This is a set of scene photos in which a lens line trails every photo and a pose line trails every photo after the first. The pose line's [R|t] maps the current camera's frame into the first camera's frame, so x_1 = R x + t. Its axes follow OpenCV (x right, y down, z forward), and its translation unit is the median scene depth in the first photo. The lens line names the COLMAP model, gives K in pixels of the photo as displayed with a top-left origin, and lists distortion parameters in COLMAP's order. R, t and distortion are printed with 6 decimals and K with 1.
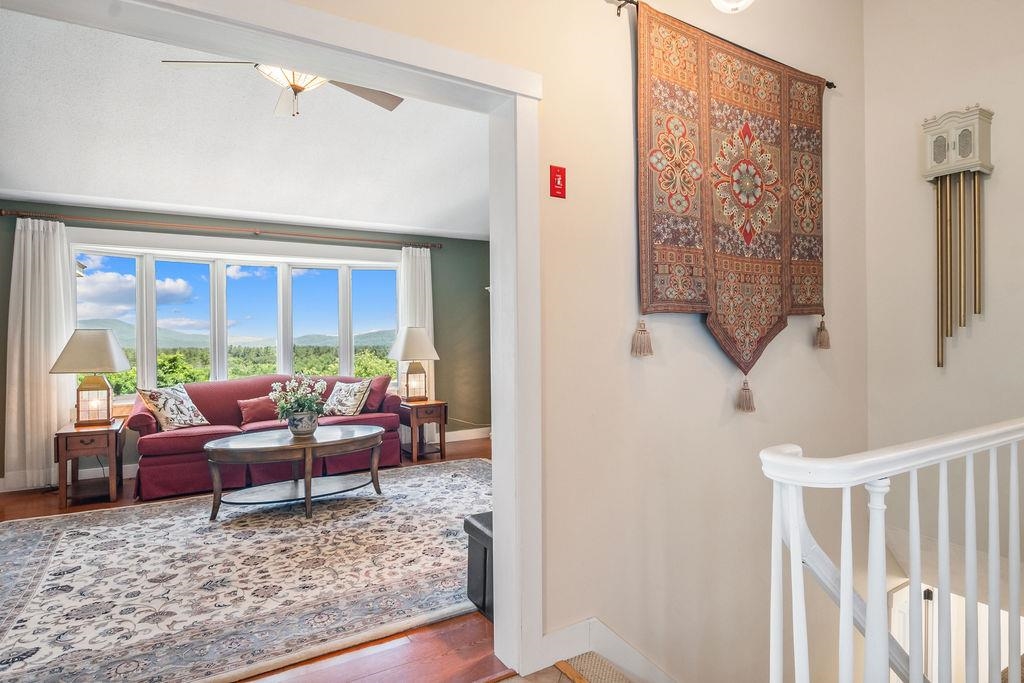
lens RADIAL K [[564.8, 0, 521.7], [0, 564.8, 337.9], [0, 0, 1]] dist [-0.029576, 0.011062]
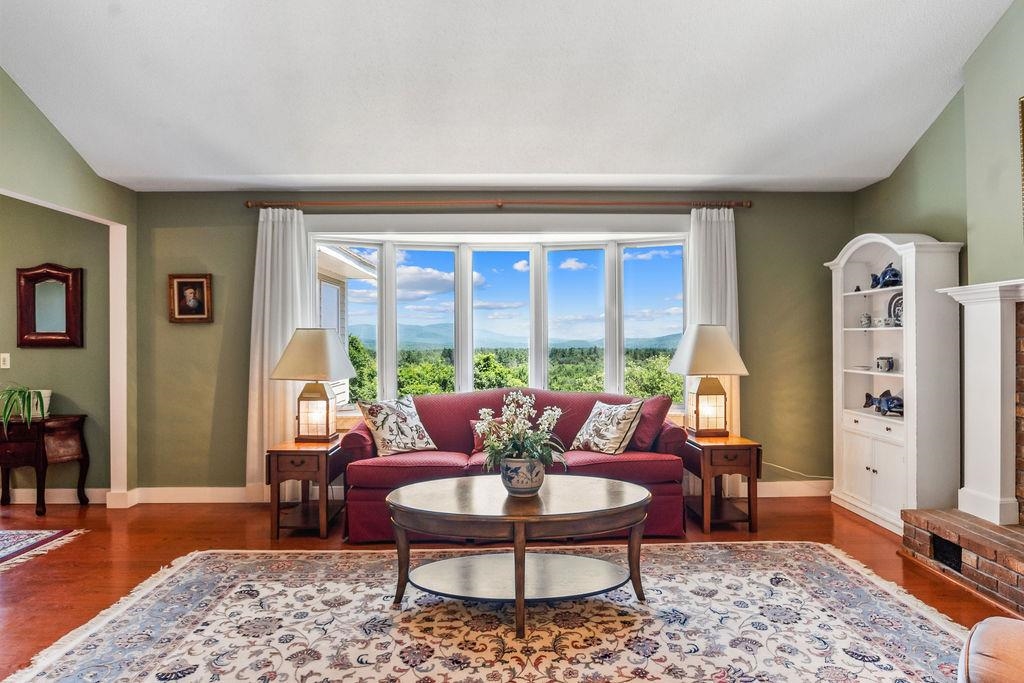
lens RADIAL K [[564.8, 0, 521.7], [0, 564.8, 337.9], [0, 0, 1]] dist [-0.029576, 0.011062]
pose [[0.867655, 0.004036, -0.497151, -0.073238], [-0.006250, 0.999977, -0.002790, -0.000749], [0.497128, 0.005528, 0.867659, 0.448901]]
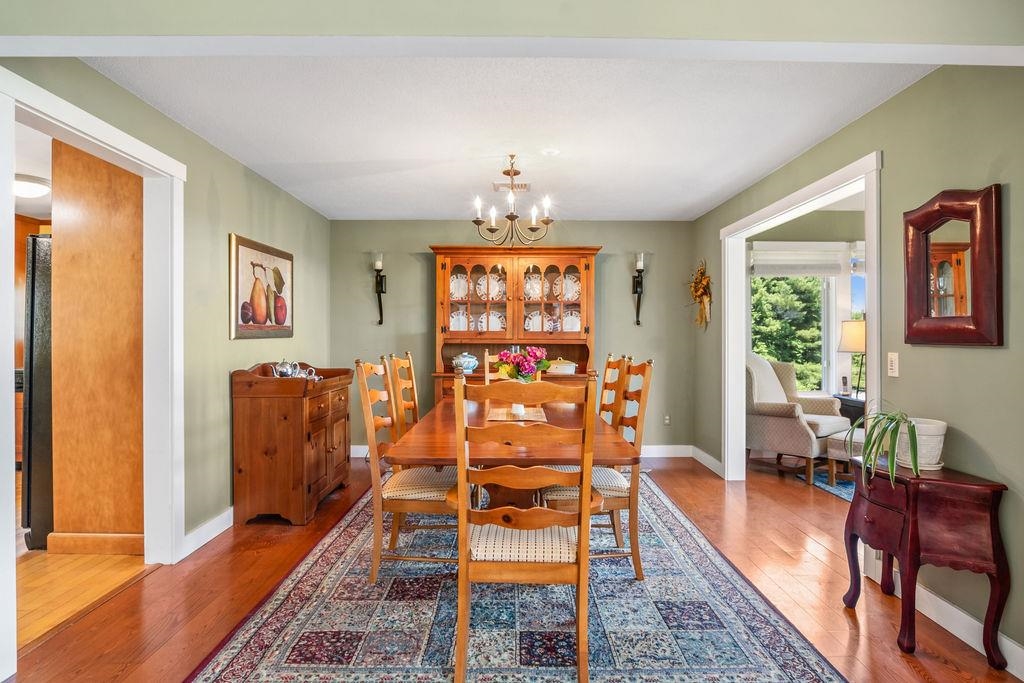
lens RADIAL K [[564.8, 0, 521.7], [0, 564.8, 337.9], [0, 0, 1]] dist [-0.029576, 0.011062]
pose [[-0.503240, 0.012165, -0.864061, -0.645836], [0.001931, 0.999914, 0.012953, 0.005853], [0.864144, 0.004850, -0.503221, 0.826787]]
